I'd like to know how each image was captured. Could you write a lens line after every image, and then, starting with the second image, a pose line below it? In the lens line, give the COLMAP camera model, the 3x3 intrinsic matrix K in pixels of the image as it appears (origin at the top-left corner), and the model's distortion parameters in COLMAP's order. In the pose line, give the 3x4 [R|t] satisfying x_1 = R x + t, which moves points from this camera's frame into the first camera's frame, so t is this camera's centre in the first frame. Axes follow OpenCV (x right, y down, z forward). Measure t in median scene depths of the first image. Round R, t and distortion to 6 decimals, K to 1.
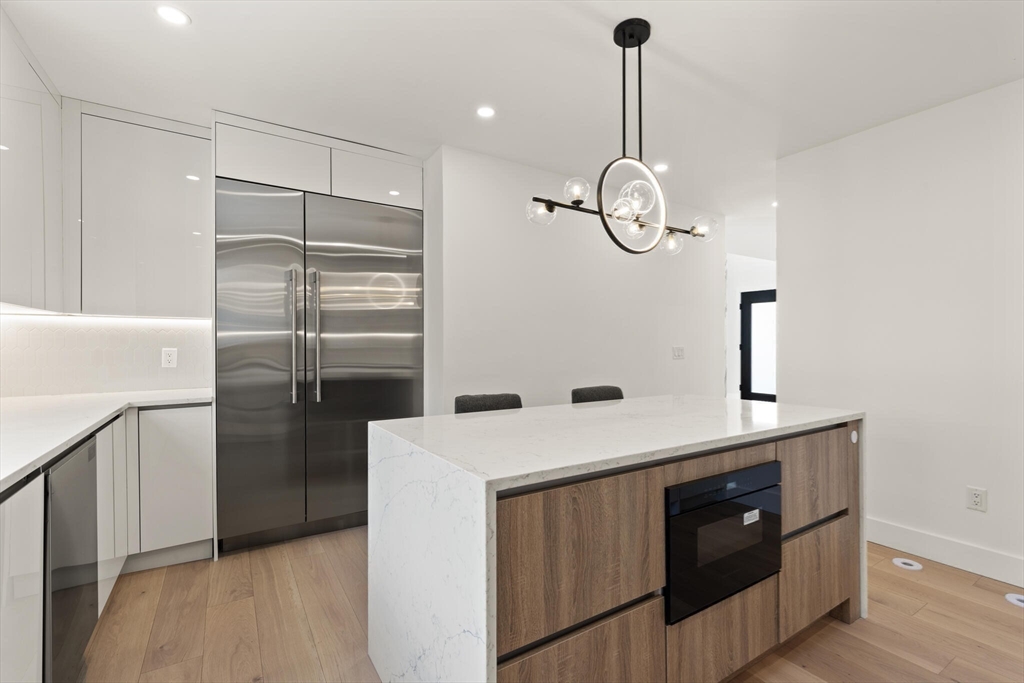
lens RADIAL K [[464.7, 0, 509.2], [0, 464.7, 343.9], [0, 0, 1]] dist [0.006841, -0.000233]
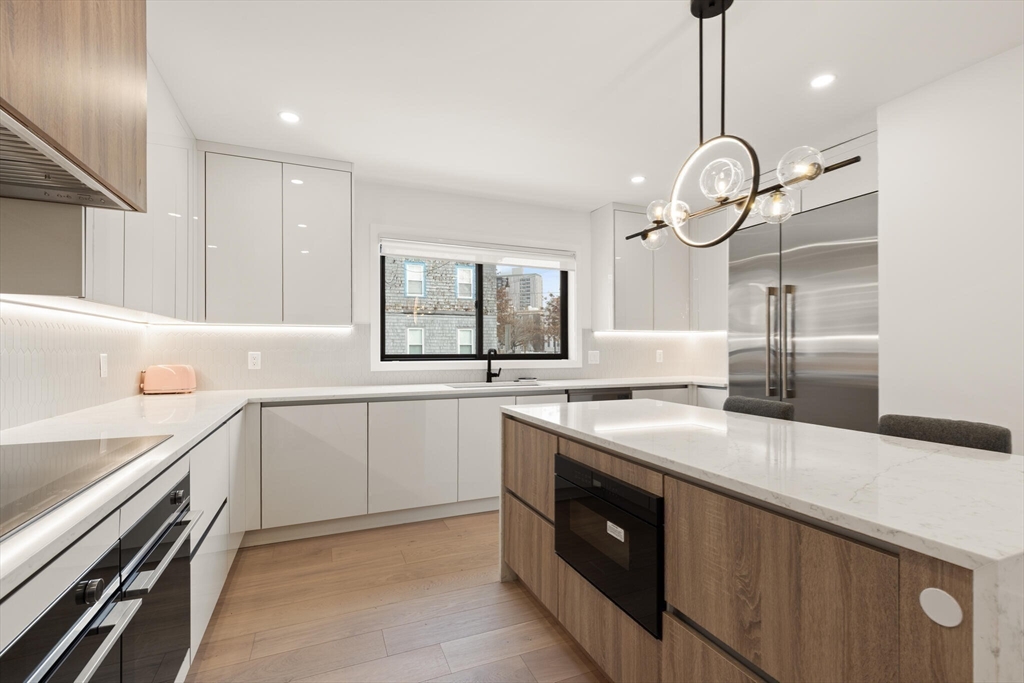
lens RADIAL K [[464.7, 0, 519.4], [0, 464.7, 340.2], [0, 0, 1]] dist [0.006841, -0.000233]
pose [[-0.153200, -0.015558, -0.988073, 1.231557], [0.002939, 0.999864, -0.016199, -0.001351], [0.988191, -0.005385, -0.153133, 0.789318]]
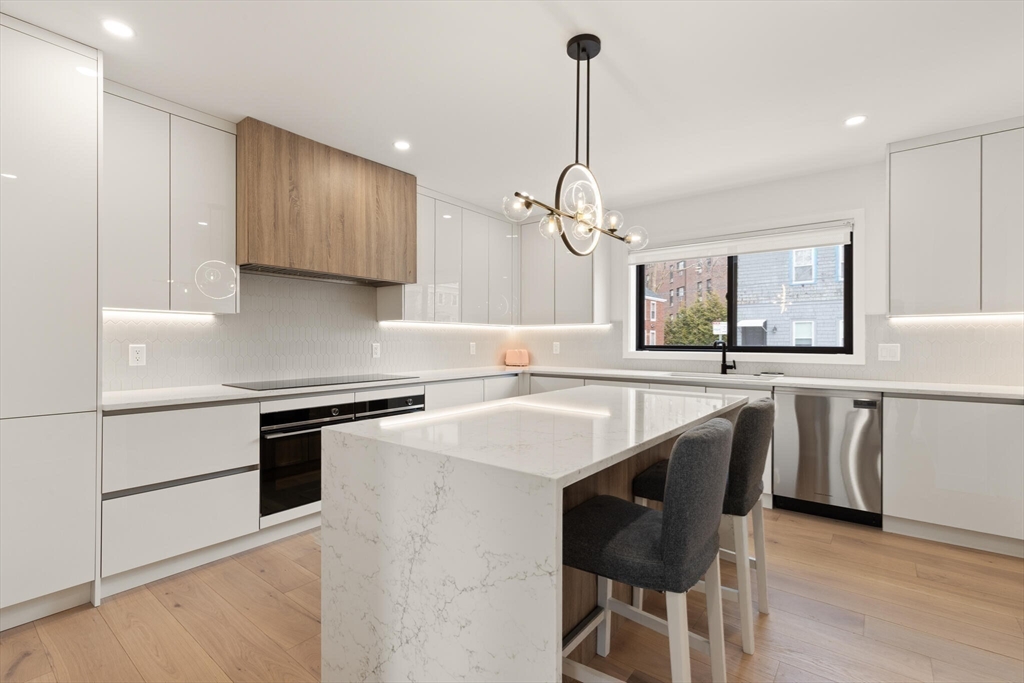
lens RADIAL K [[464.7, 0, 516.0], [0, 464.7, 341.2], [0, 0, 1]] dist [0.006841, -0.000233]
pose [[-0.941231, 0.002558, -0.337754, 0.793676], [0.002368, 0.999997, 0.000975, 0.000468], [0.337755, 0.000118, -0.941234, 1.985815]]
